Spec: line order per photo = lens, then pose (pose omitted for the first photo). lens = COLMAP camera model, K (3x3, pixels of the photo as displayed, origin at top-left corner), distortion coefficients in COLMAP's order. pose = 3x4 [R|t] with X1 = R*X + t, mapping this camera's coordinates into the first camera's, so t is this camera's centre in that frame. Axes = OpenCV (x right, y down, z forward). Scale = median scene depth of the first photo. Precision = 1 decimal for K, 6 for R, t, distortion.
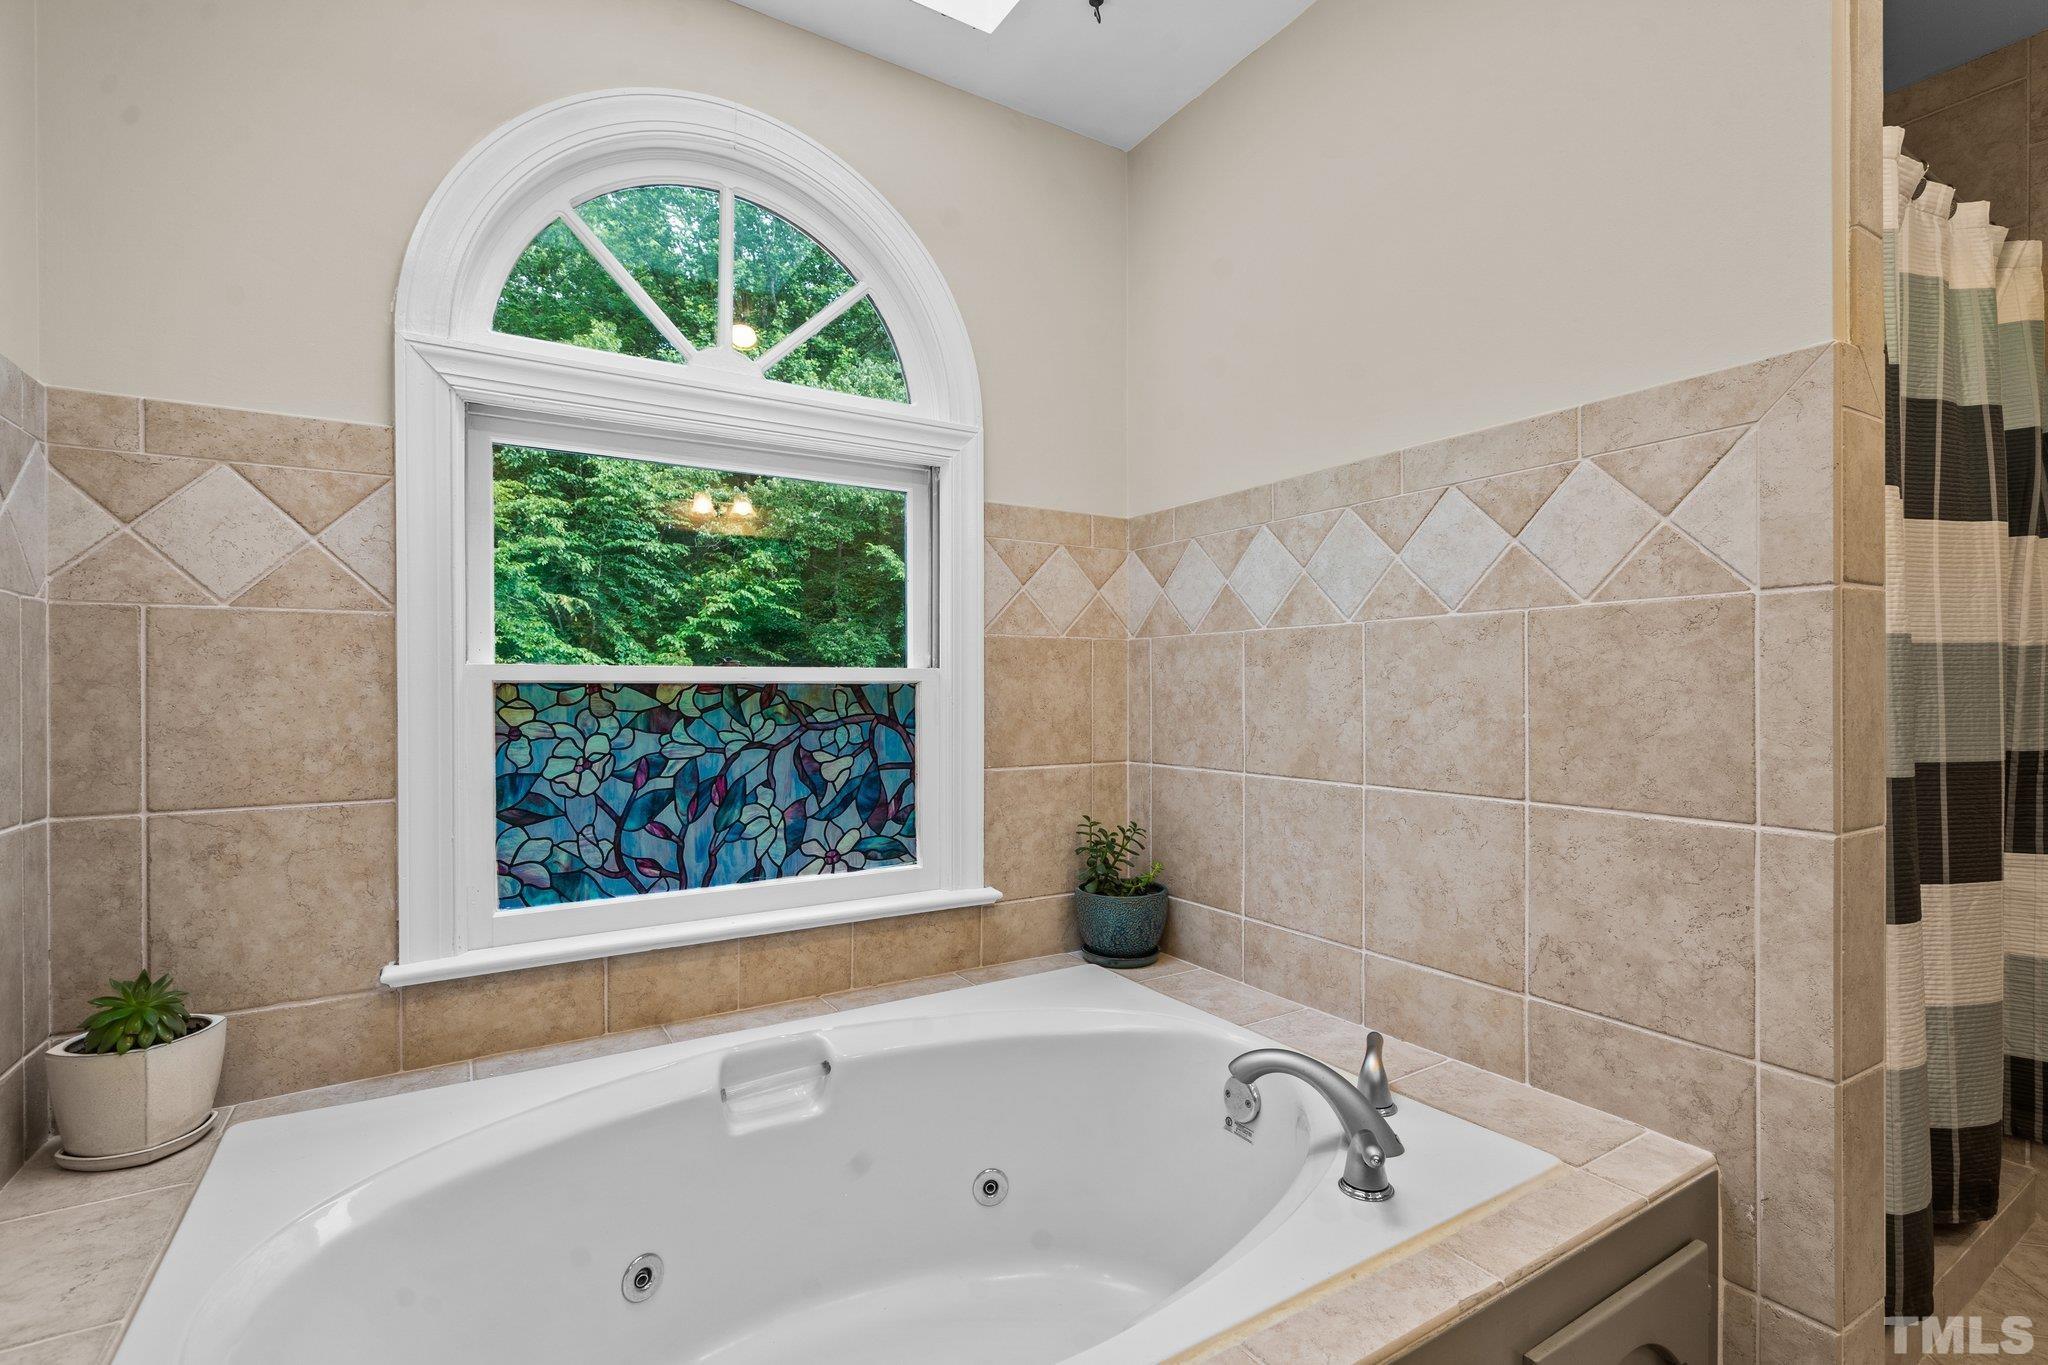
lens RADIAL K [[936.0, 0, 1026.4], [0, 936.0, 685.2], [0, 0, 1]] dist [-0.001954, -0.000398]
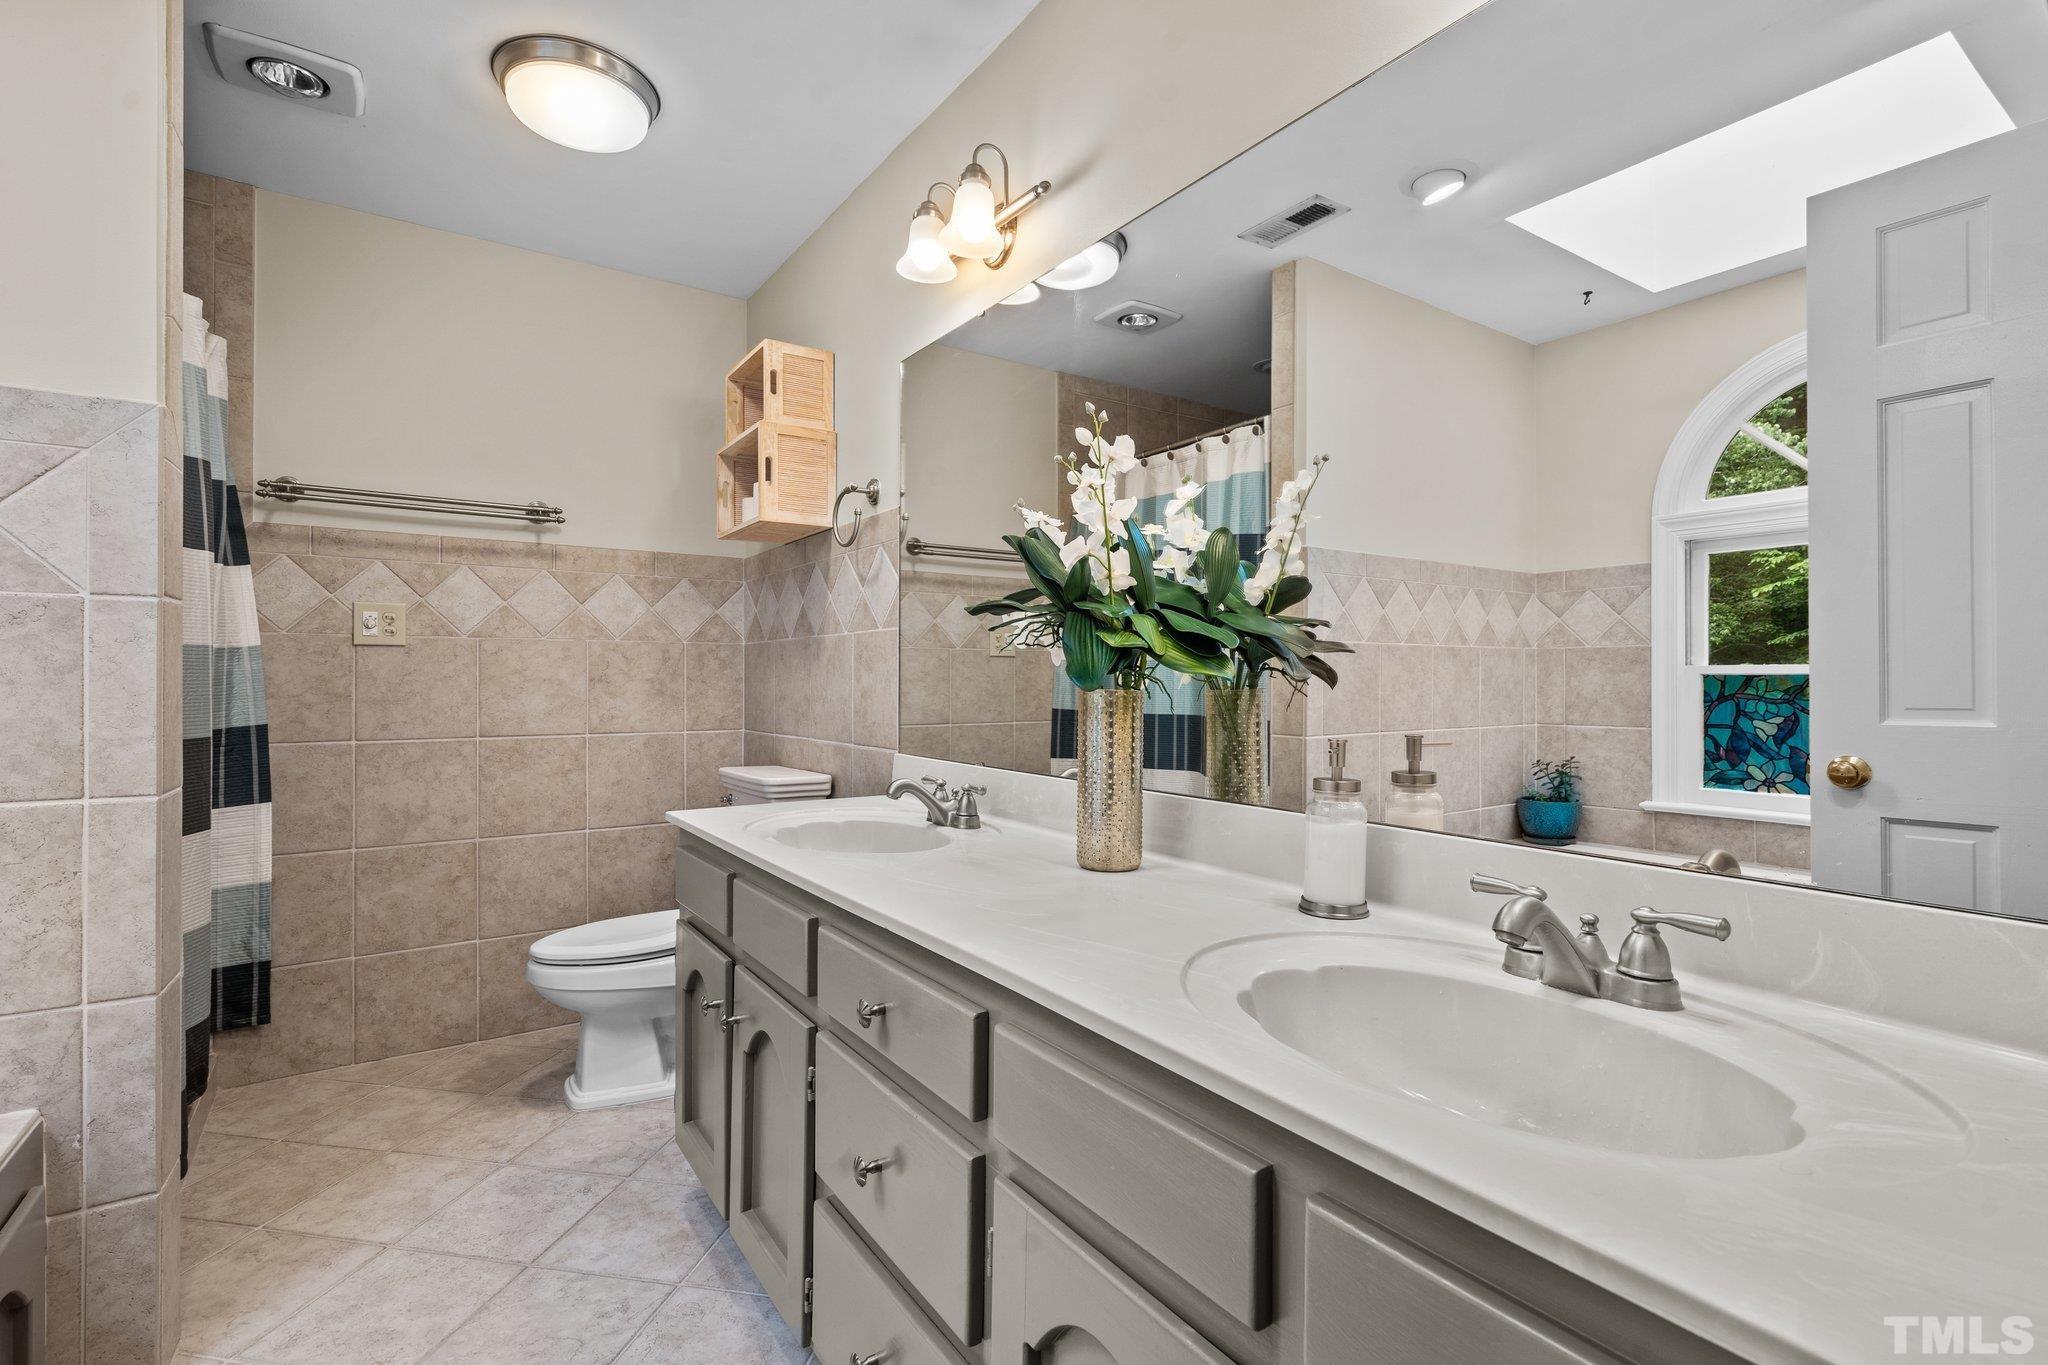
lens RADIAL K [[936.0, 0, 1026.4], [0, 936.0, 685.2], [0, 0, 1]] dist [-0.001954, -0.000398]
pose [[-0.040175, -0.002315, 0.999190, -0.409014], [-0.002060, 0.999995, 0.002234, 0.005057], [-0.999191, -0.001969, -0.040180, -0.108871]]
